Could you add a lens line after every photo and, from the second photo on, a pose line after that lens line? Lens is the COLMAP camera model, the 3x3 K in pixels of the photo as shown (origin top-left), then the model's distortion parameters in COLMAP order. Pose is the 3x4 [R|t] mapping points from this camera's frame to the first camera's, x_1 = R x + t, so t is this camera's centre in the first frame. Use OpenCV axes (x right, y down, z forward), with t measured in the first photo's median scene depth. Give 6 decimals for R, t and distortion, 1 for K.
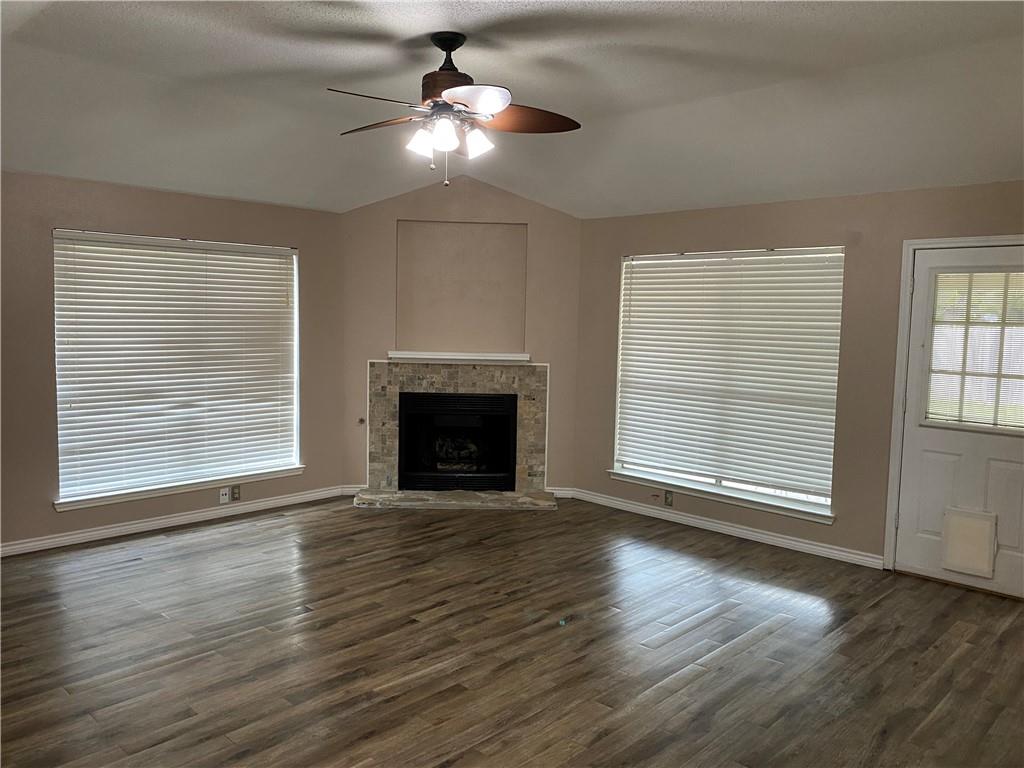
lens RADIAL K [[794.5, 0, 514.2], [0, 794.5, 361.4], [0, 0, 1]] dist [0.050377, -0.040396]
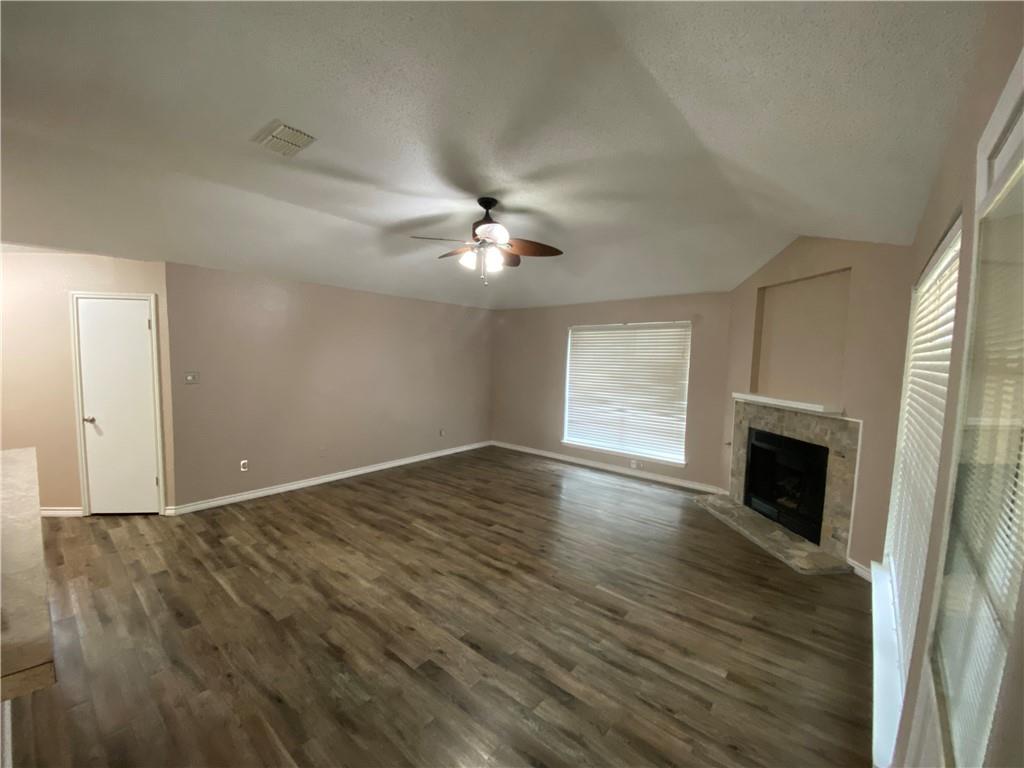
lens RADIAL K [[417.0, 0, 505.5], [0, 417.0, 388.3], [0, 0, 1]] dist [0.024678, -0.006659]
pose [[0.047167, 0.059738, -0.997099, 0.655003], [-0.080482, 0.995192, 0.055816, -0.036493], [0.995639, 0.077616, 0.051748, 0.774174]]
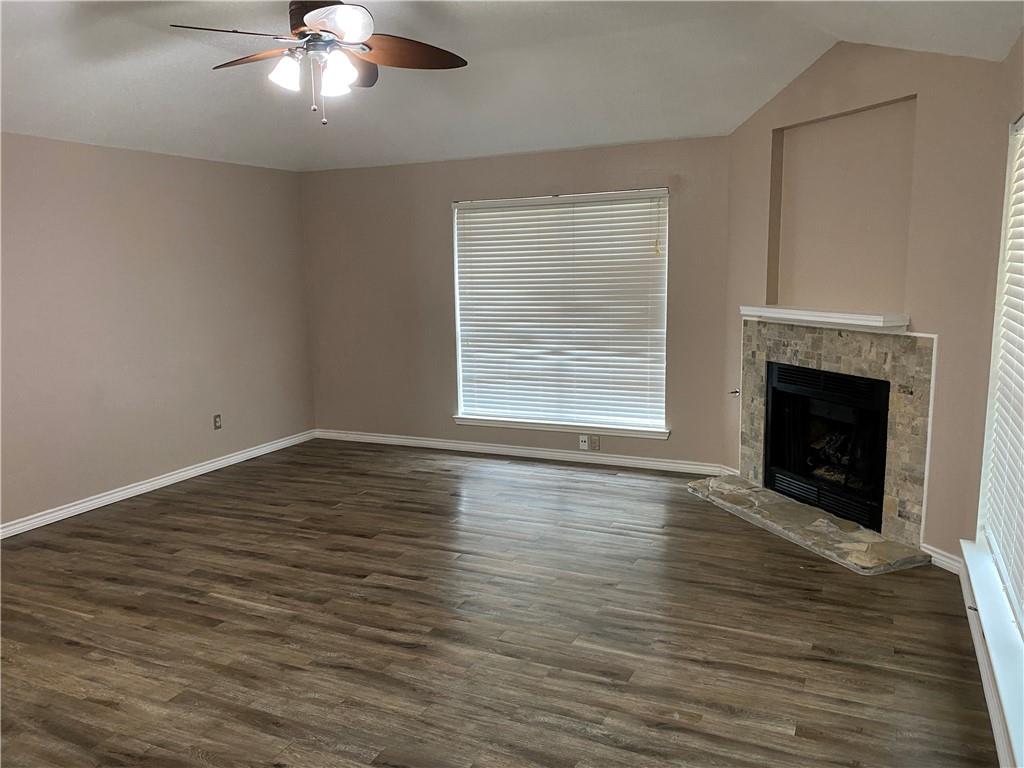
lens RADIAL K [[794.5, 0, 492.0], [0, 794.5, 384.3], [0, 0, 1]] dist [0.050377, -0.040396]
pose [[0.294614, 0.117505, -0.948365, 0.675865], [-0.027746, 0.993045, 0.114422, -0.025803], [0.955214, -0.007397, 0.295825, 0.694161]]
